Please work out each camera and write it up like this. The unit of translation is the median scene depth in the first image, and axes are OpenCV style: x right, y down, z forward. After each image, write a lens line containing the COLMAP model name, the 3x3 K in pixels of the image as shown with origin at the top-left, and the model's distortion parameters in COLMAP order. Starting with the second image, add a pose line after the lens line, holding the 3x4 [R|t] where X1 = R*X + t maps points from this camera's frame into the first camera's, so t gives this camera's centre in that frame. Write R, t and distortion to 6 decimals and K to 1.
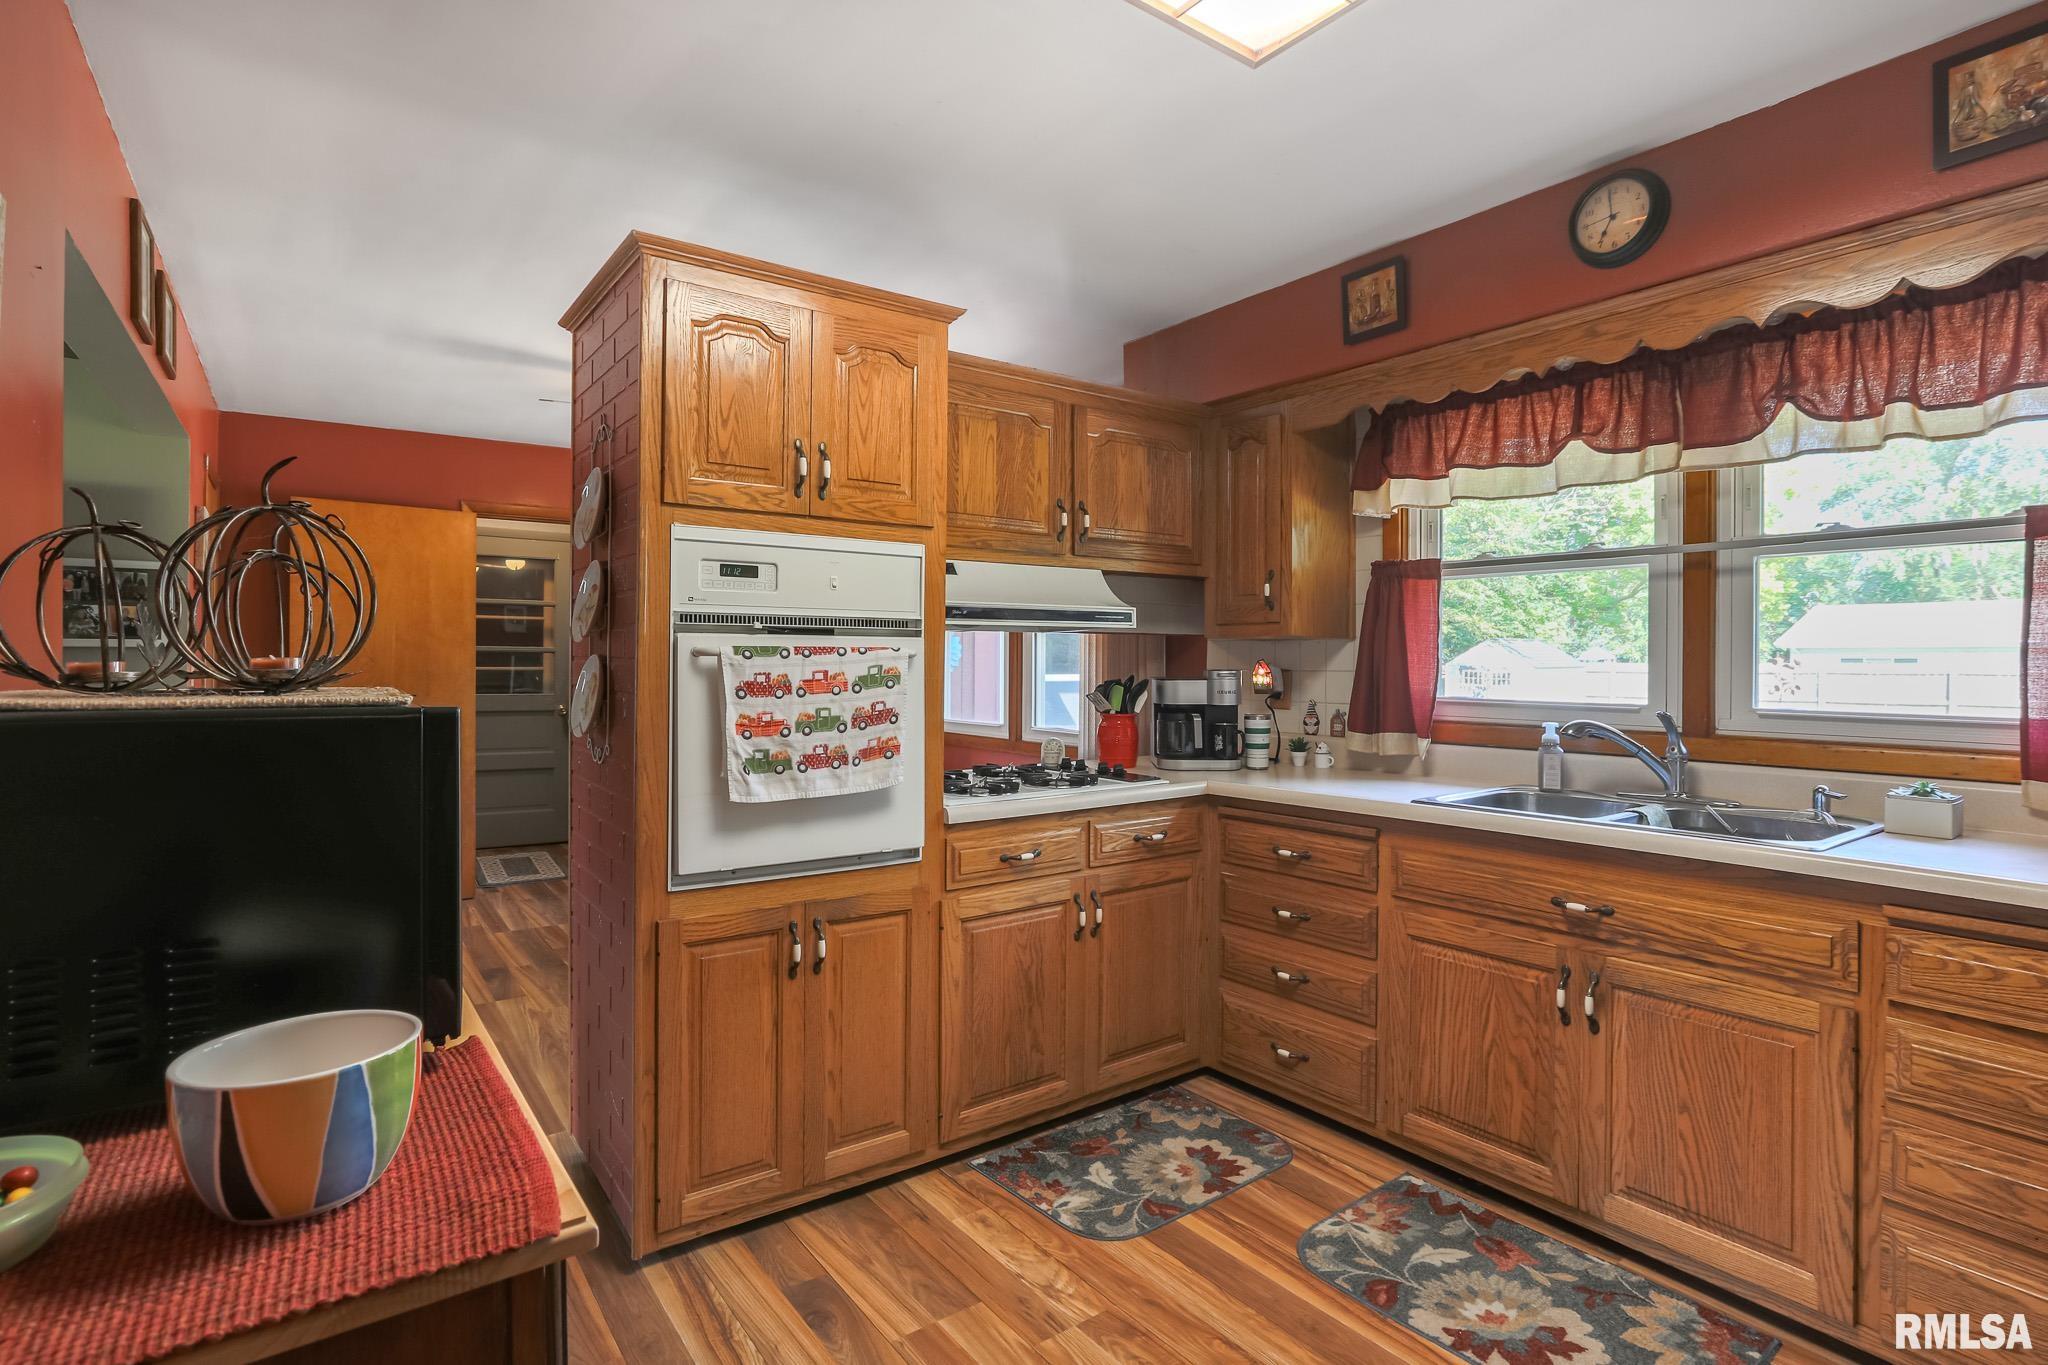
lens RADIAL K [[1018.8, 0, 1018.0], [0, 1018.8, 656.4], [0, 0, 1]] dist [-0.030089, 0.016979]
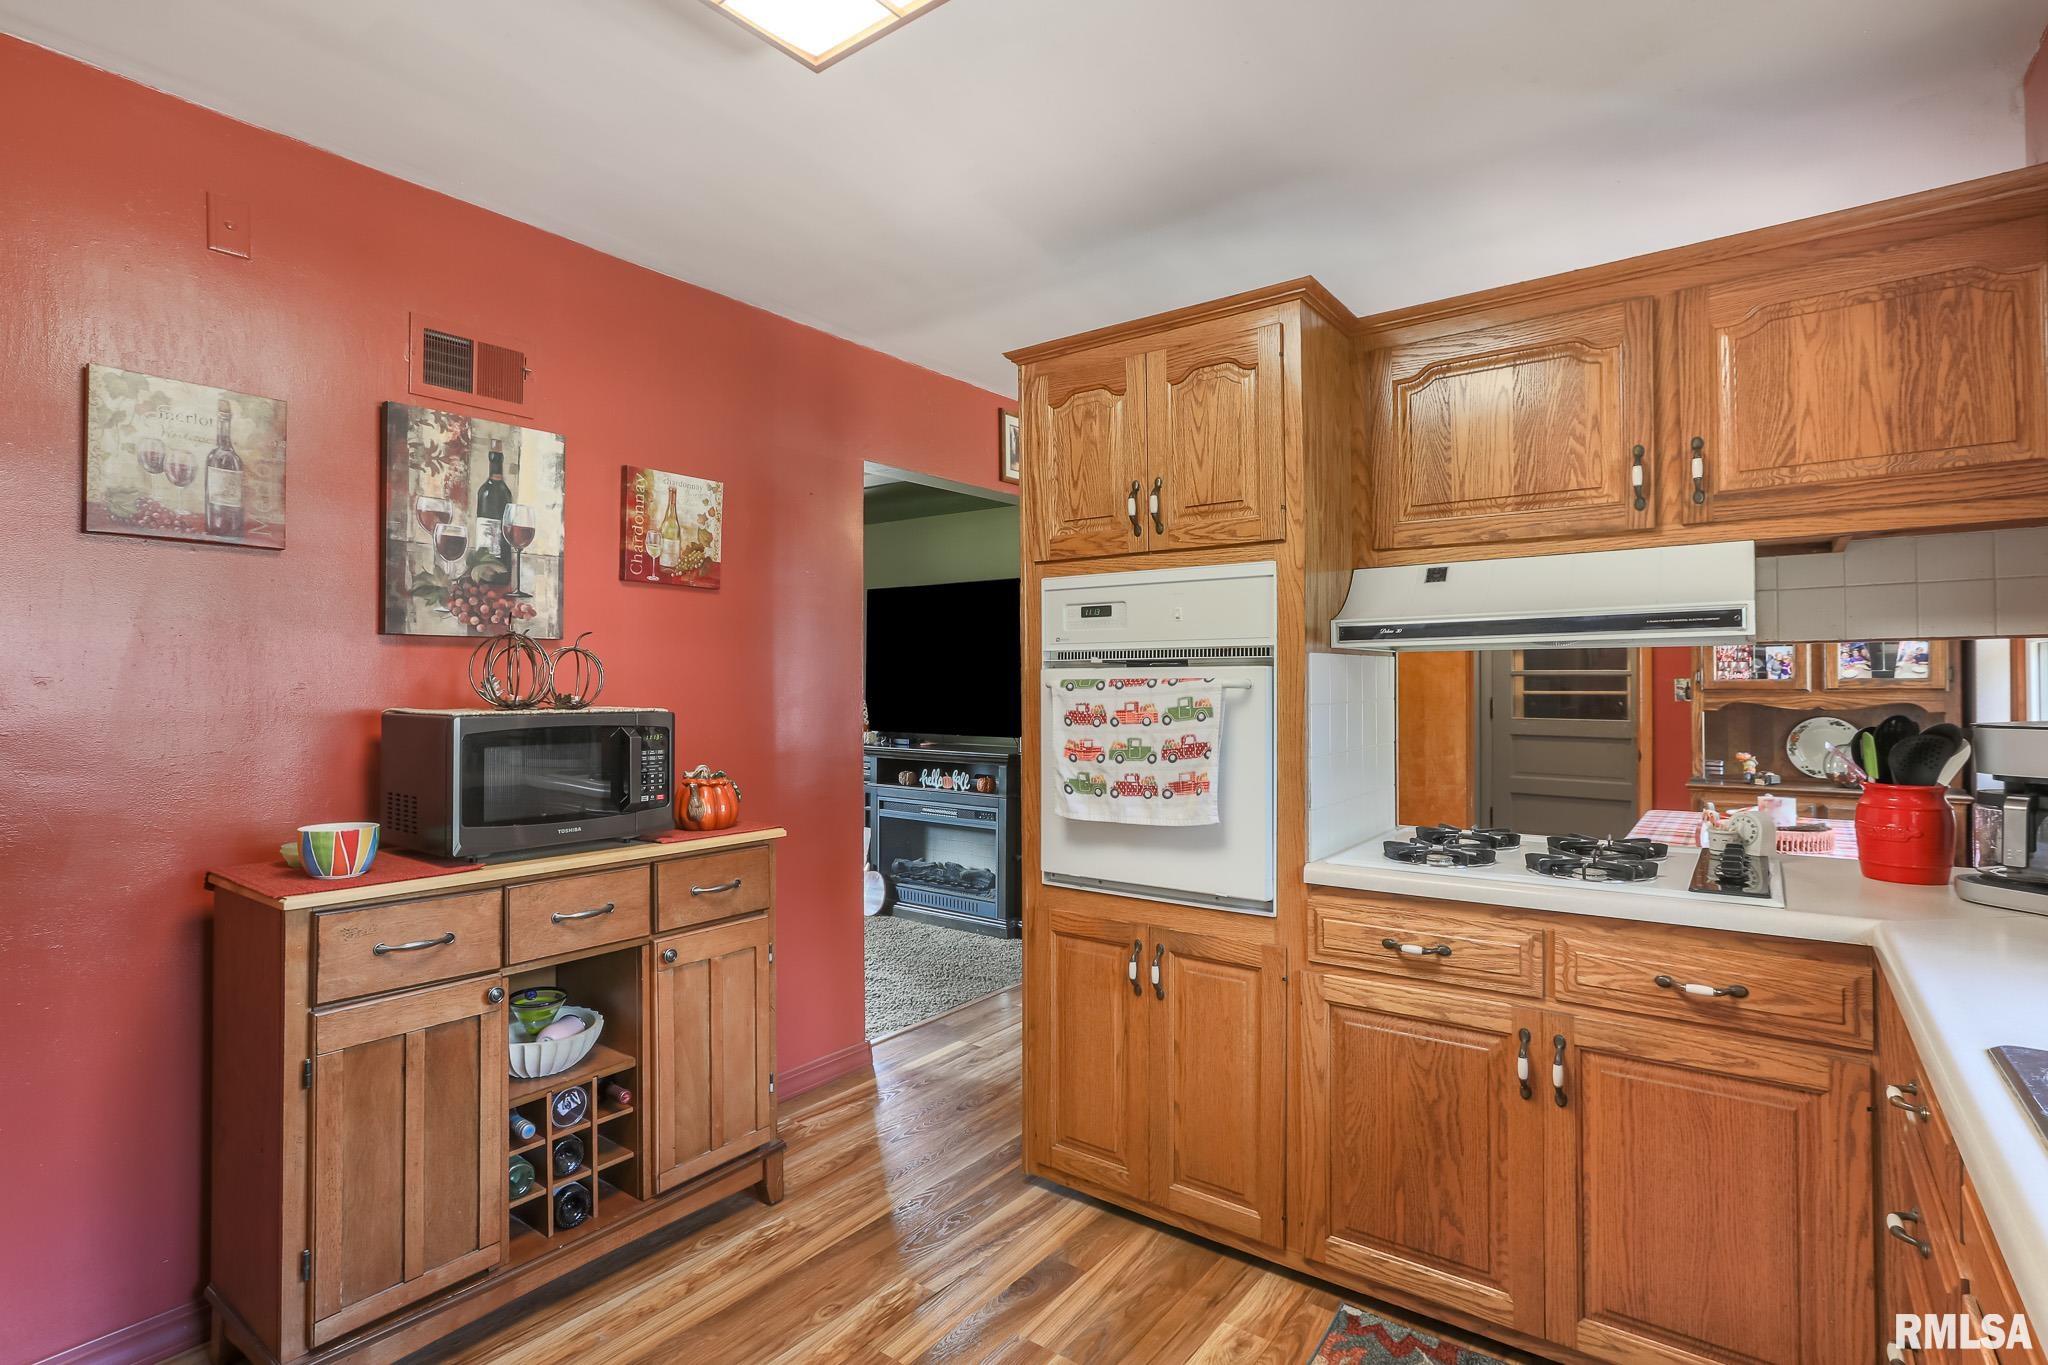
lens RADIAL K [[999.5, 0, 1024.0], [0, 999.5, 682.5], [0, 0, 1]] dist [-0.002423, 0.000383]
pose [[0.299141, -0.006925, -0.954184, 0.723795], [0.008214, 0.999955, -0.004682, -0.001888], [0.954174, -0.006437, 0.299184, 0.573005]]
